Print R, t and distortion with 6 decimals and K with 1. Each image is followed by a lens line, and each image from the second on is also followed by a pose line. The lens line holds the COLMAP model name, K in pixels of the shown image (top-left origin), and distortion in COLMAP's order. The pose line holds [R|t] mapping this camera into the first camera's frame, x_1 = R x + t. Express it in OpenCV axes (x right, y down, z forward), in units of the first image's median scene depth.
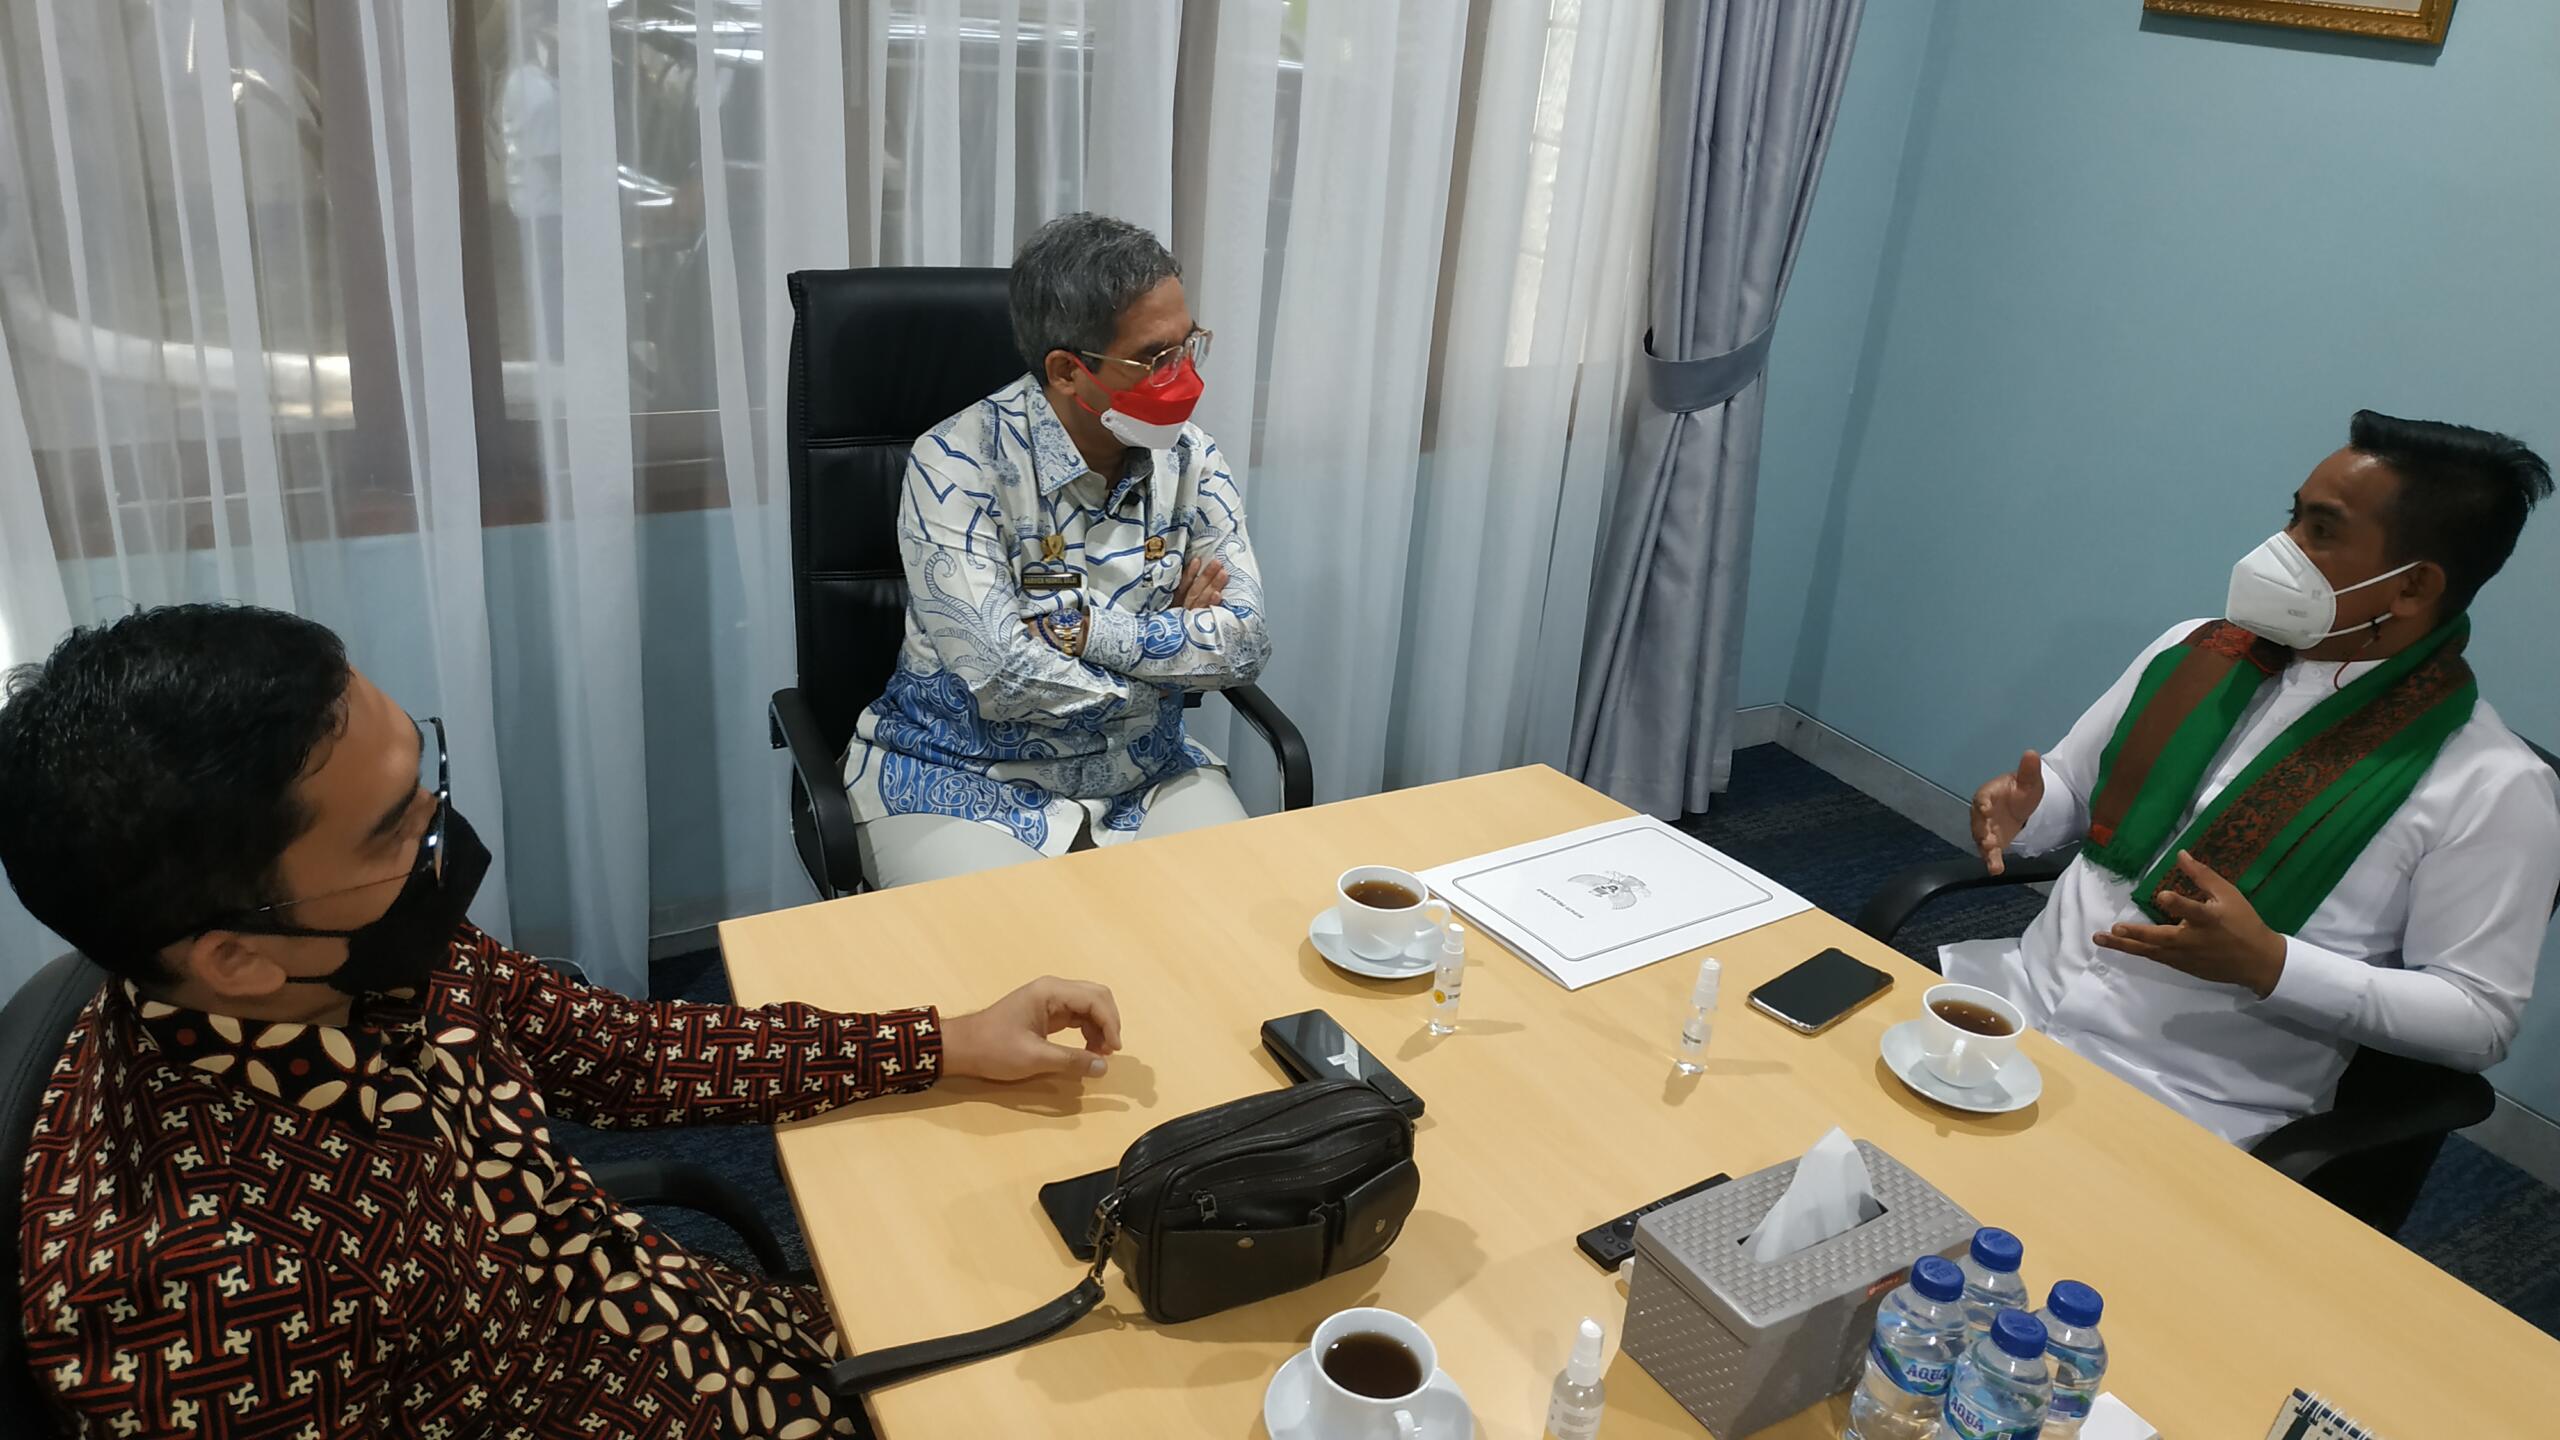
lens RADIAL K [[1868.3, 0, 1256.4], [0, 1868.3, 746.7], [0, 0, 1]] dist [0.006952, -0.016849]
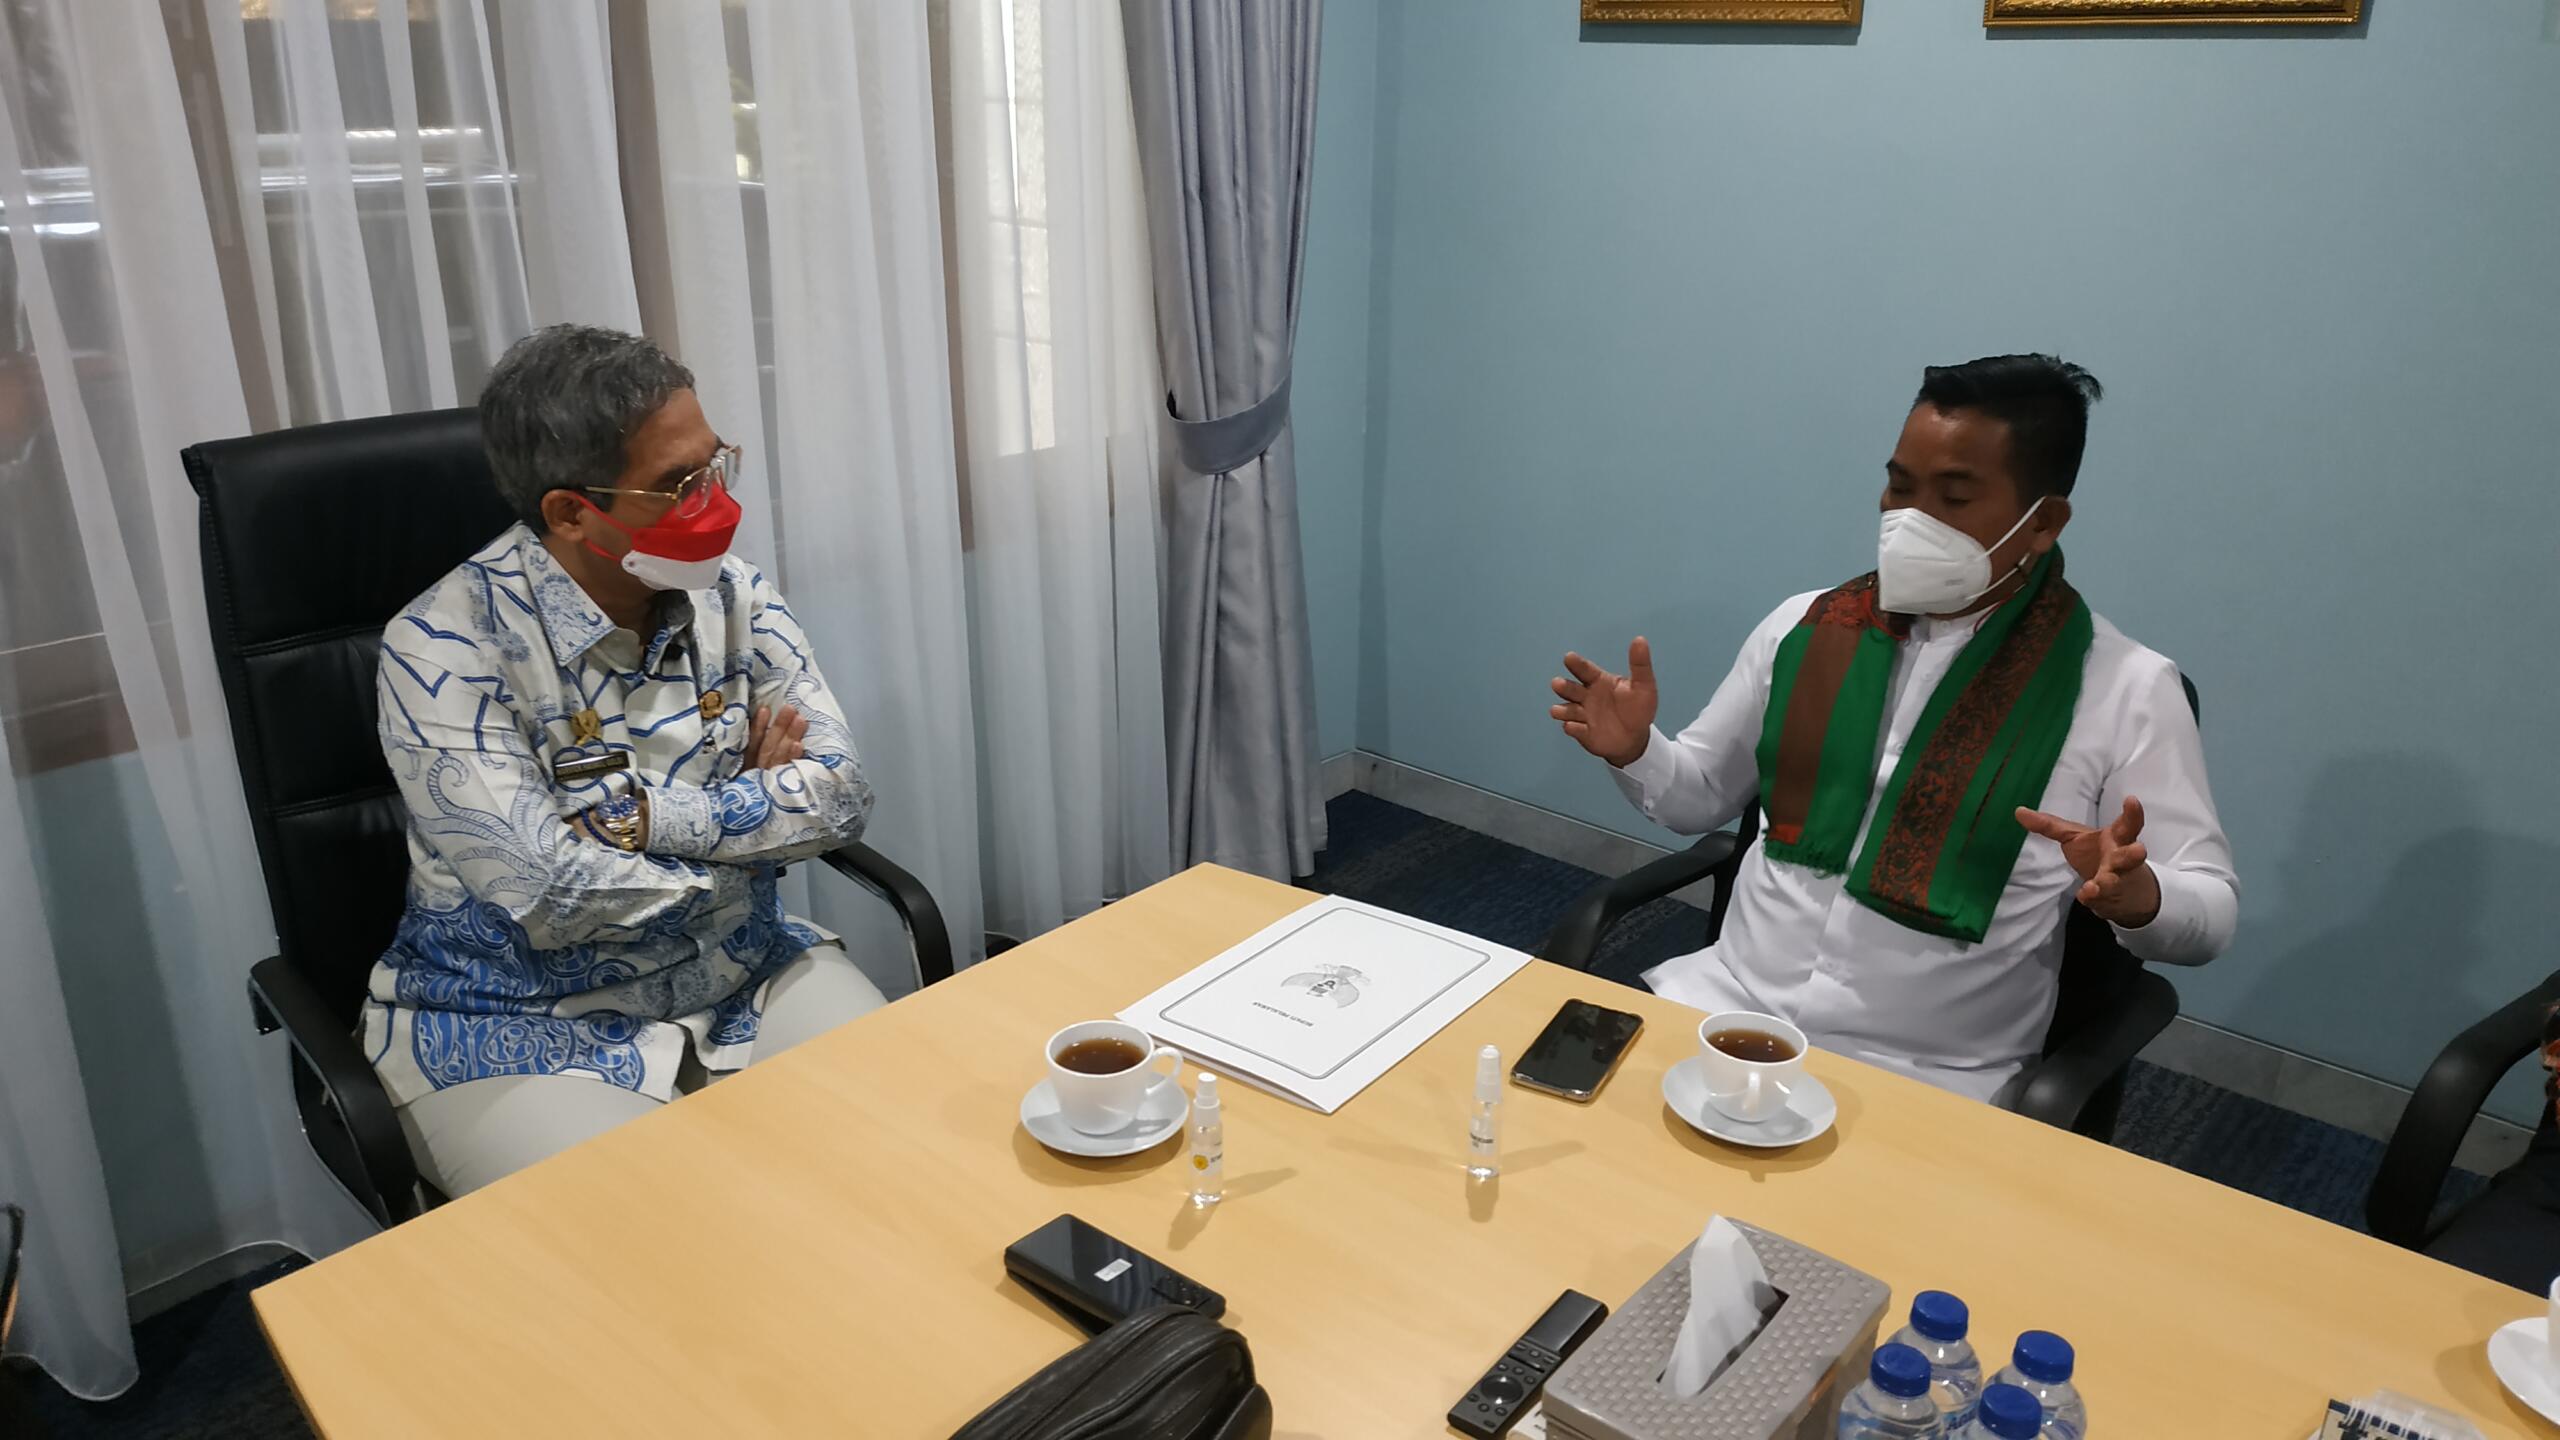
lens RADIAL K [[1868.3, 0, 1272.8], [0, 1868.3, 747.0], [0, 0, 1]] dist [0.006952, -0.016849]
pose [[0.946001, -0.183748, 0.267055, -0.043571], [0.197923, 0.979848, -0.026922, -0.014882], [-0.256727, 0.078325, 0.963305, 0.125266]]
